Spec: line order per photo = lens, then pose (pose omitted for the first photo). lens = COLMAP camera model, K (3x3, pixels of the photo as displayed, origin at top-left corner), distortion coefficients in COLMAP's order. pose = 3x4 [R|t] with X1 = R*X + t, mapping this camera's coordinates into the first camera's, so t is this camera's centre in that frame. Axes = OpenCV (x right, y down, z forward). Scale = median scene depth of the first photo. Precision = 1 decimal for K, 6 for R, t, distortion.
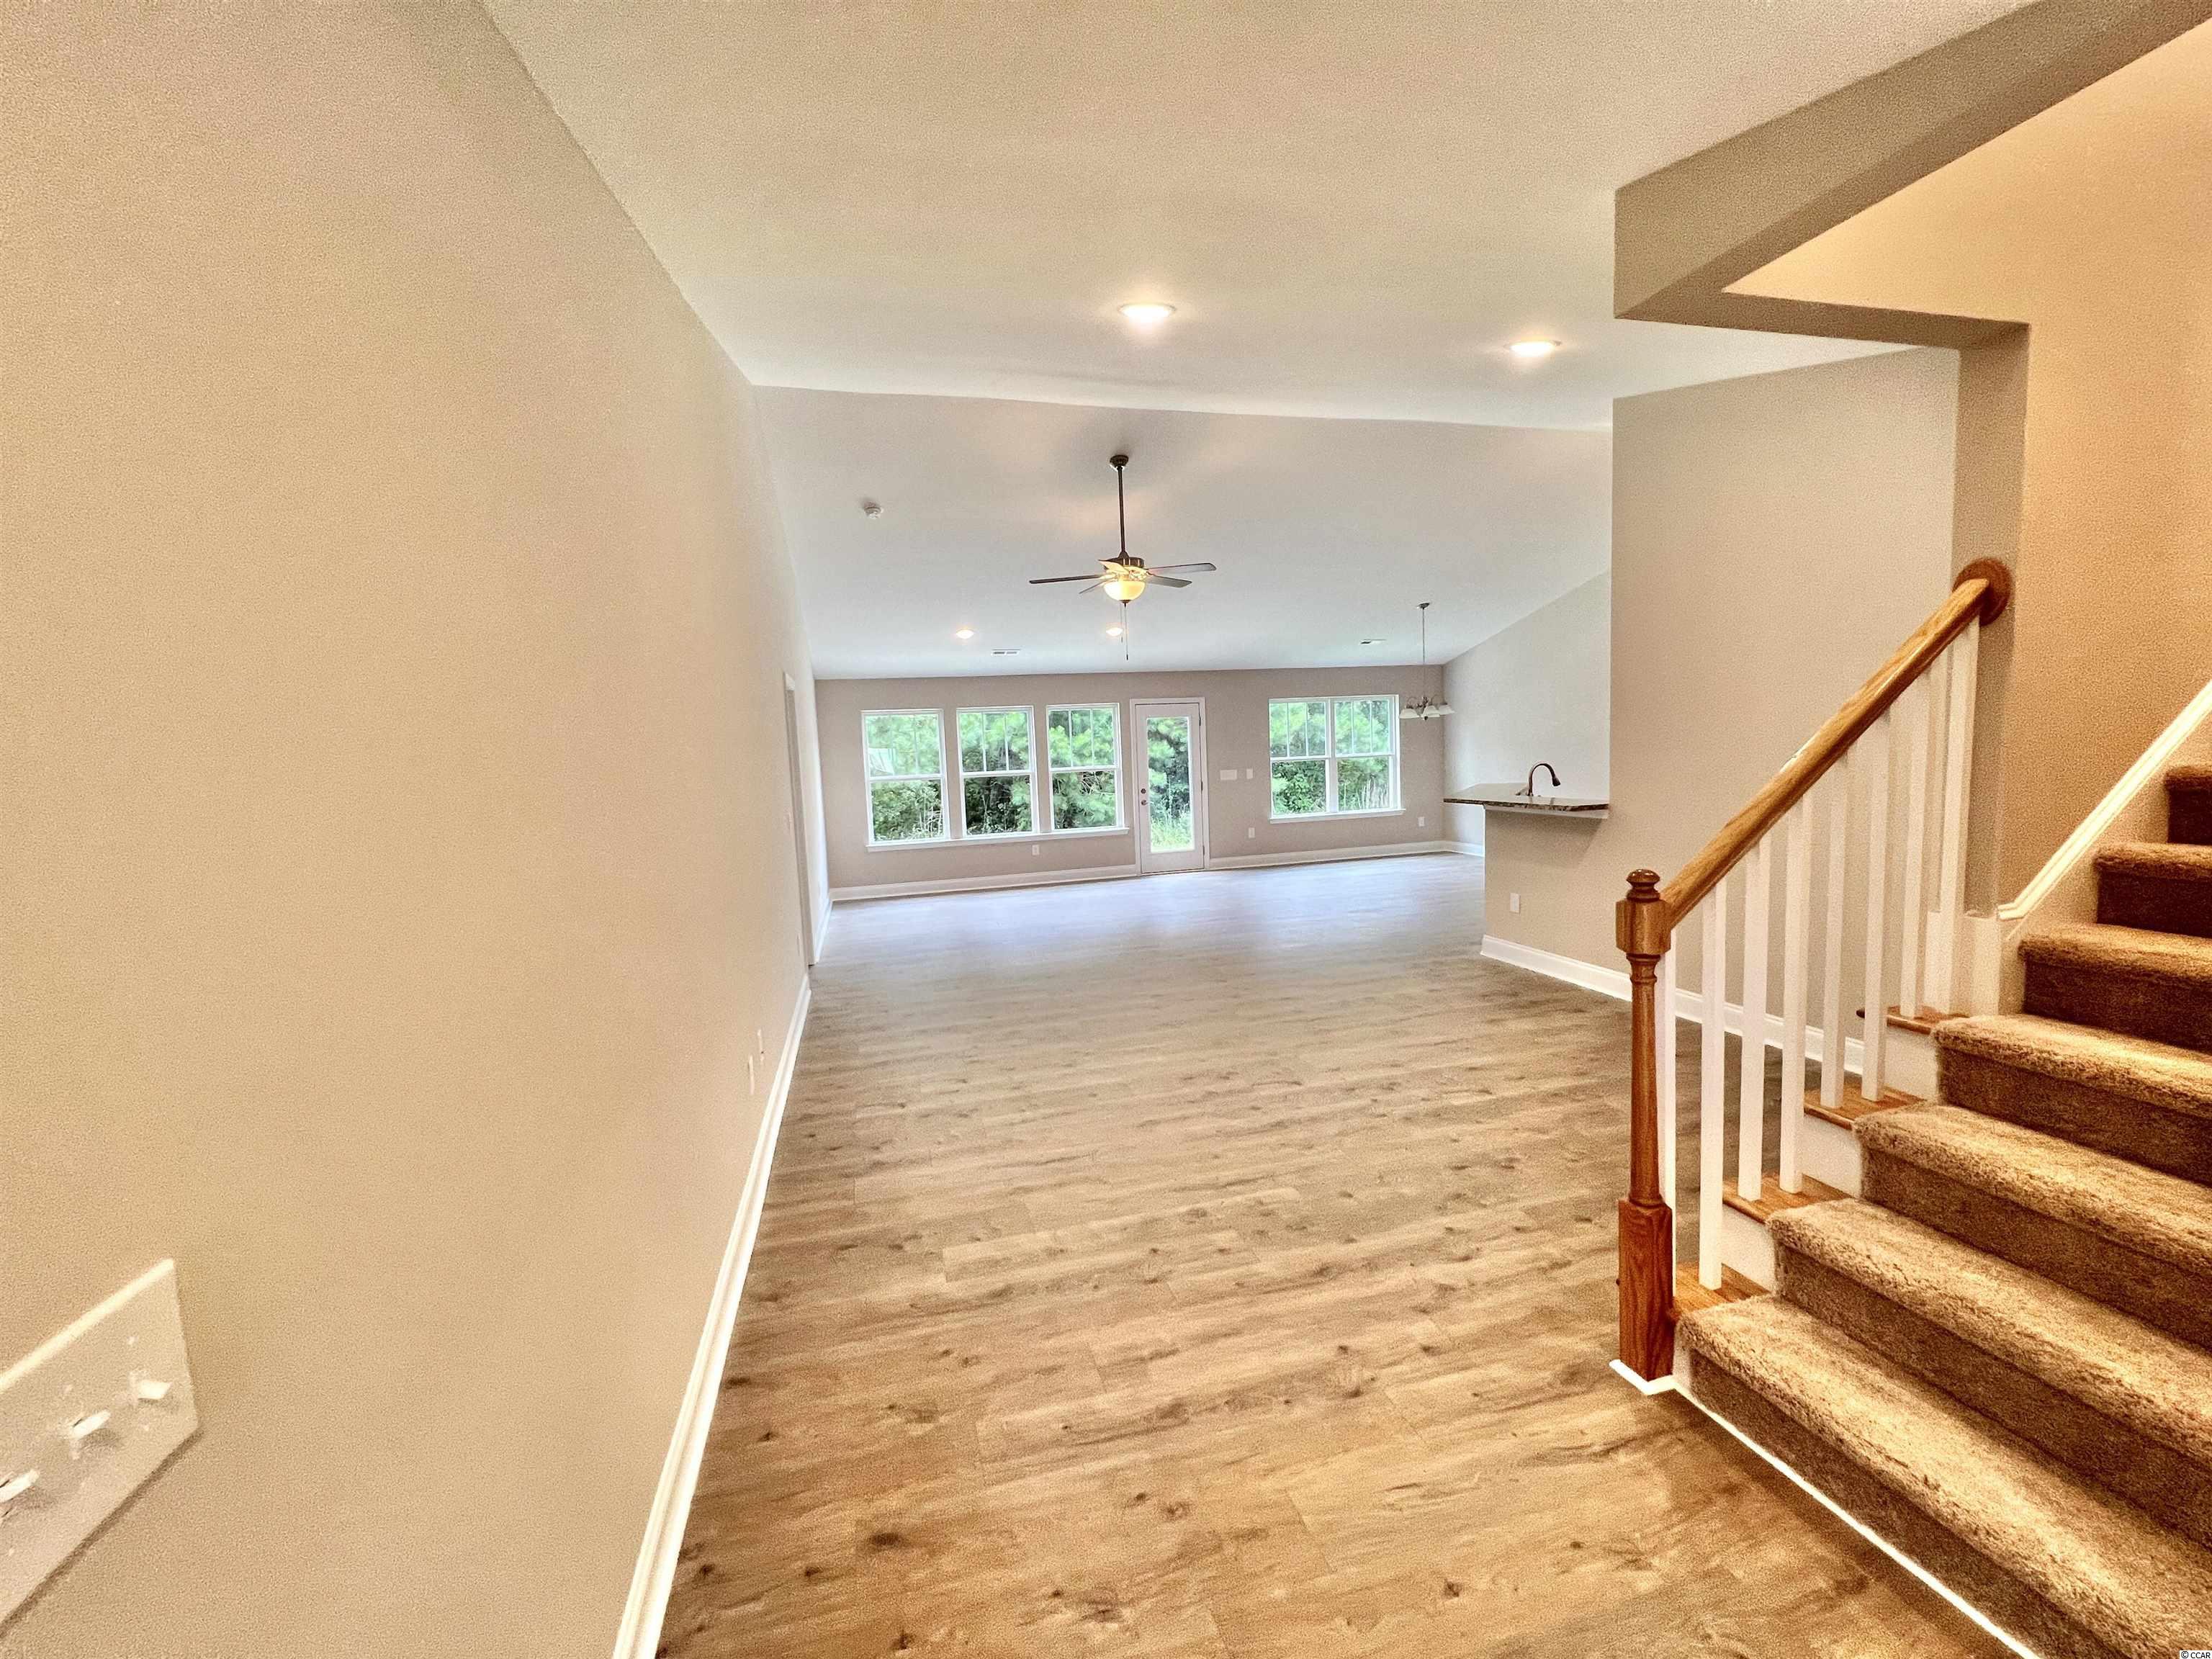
lens RADIAL K [[890.0, 0, 1096.8], [0, 890.0, 826.1], [0, 0, 1]] dist [0.000516, 0.000494]
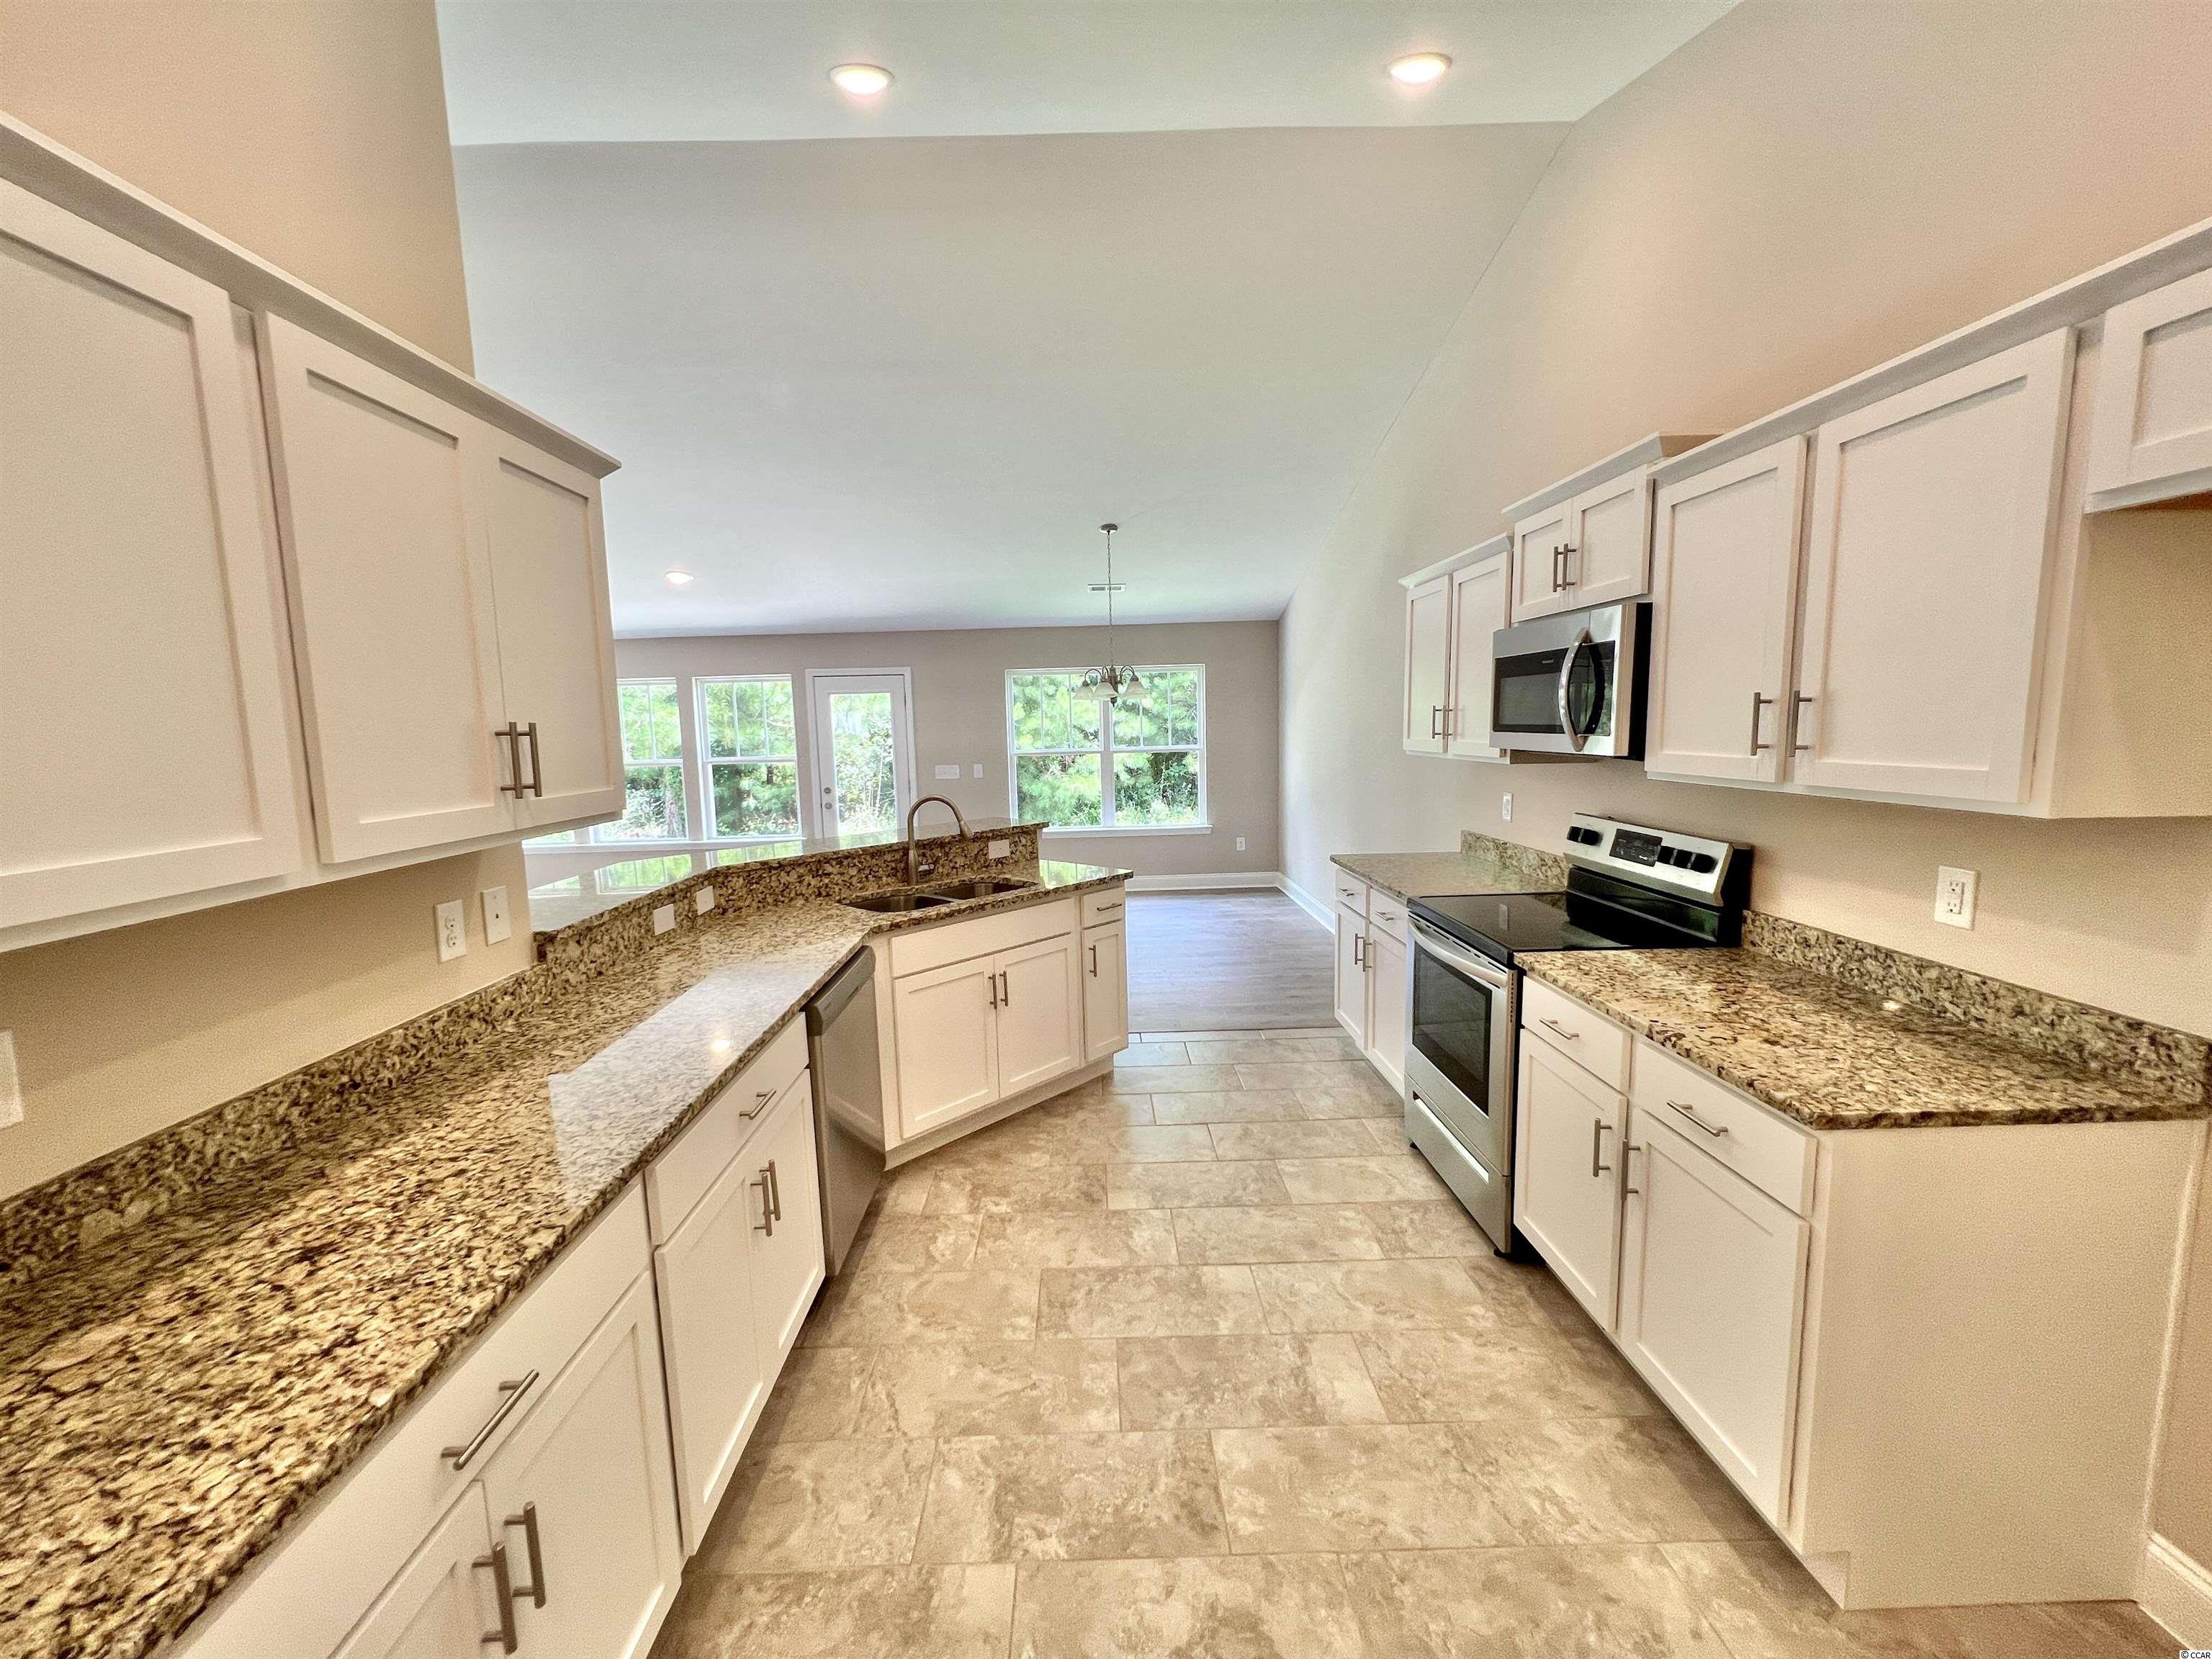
lens RADIAL K [[890.0, 0, 1096.8], [0, 890.0, 826.1], [0, 0, 1]] dist [0.000516, 0.000494]
pose [[0.971585, 0.045006, -0.232372, 0.723156], [-0.035836, 0.998409, 0.043533, -0.079990], [0.233962, -0.033969, 0.971652, 0.491192]]
